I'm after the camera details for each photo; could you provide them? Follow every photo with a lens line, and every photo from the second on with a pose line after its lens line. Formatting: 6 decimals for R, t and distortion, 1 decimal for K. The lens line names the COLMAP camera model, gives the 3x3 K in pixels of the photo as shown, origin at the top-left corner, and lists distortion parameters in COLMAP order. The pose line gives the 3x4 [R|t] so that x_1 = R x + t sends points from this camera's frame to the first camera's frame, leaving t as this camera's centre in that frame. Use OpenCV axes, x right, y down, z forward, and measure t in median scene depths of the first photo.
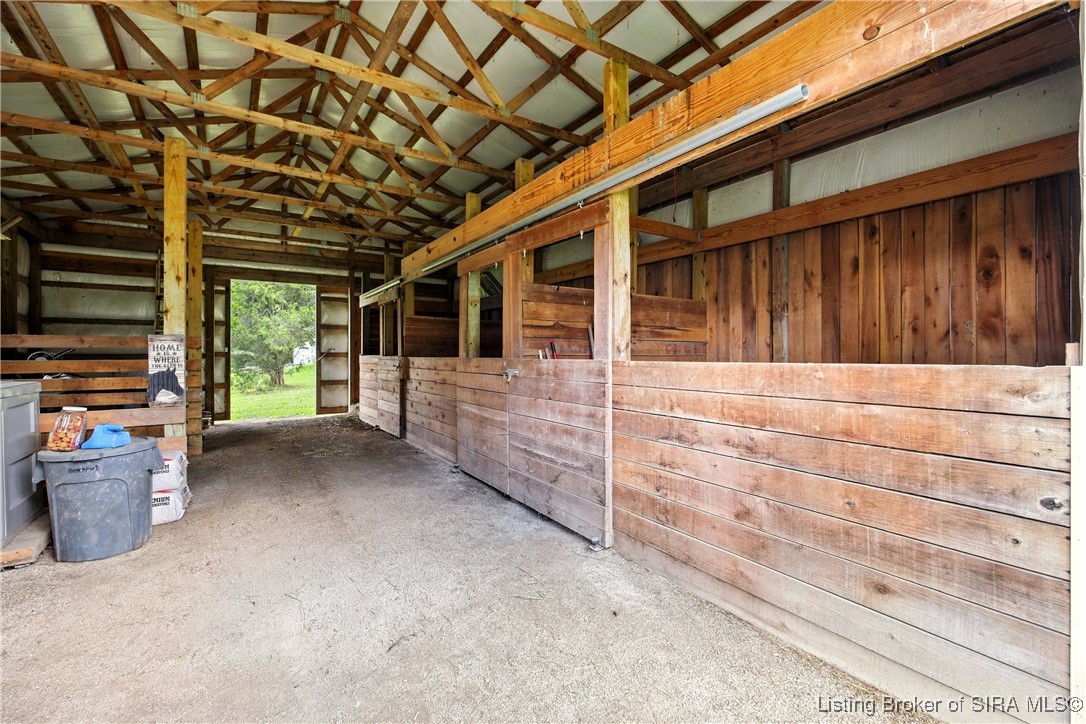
lens RADIAL K [[479.5, 0, 543.7], [0, 479.5, 355.8], [0, 0, 1]] dist [-0.001919, -0.000610]
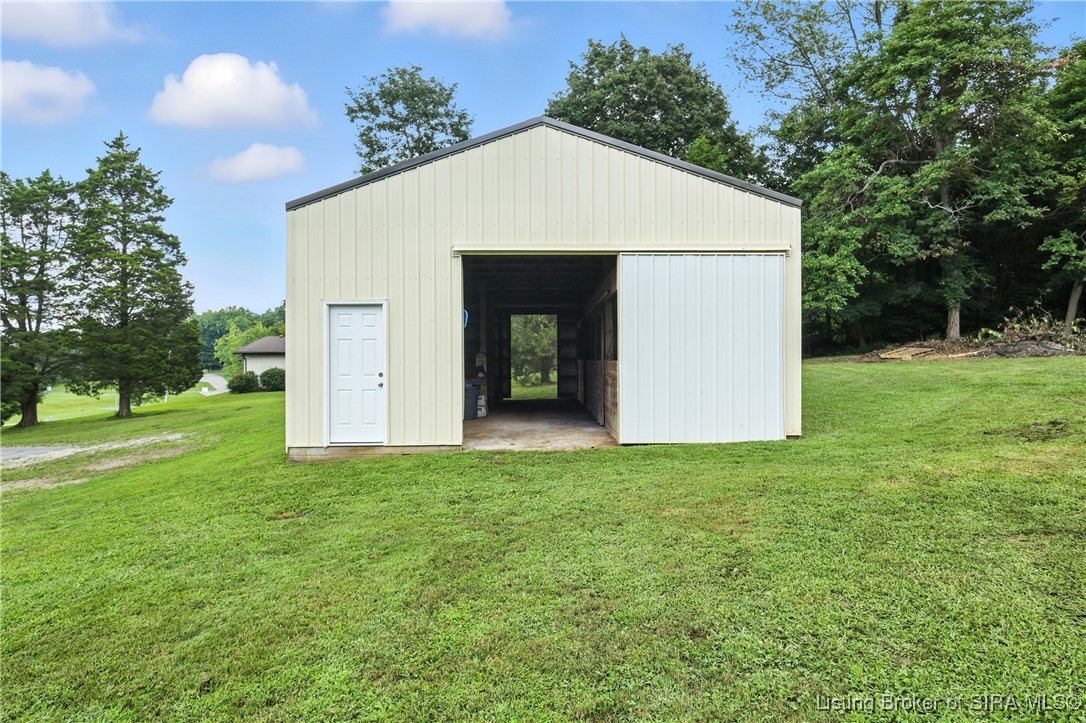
lens RADIAL K [[479.5, 0, 541.9], [0, 479.5, 359.9], [0, 0, 1]] dist [-0.001919, -0.000610]
pose [[0.857081, -0.007313, -0.515130, 0.326836], [0.008141, 0.999967, -0.000651, 0.000990], [0.515118, -0.003636, 0.857112, -0.414416]]
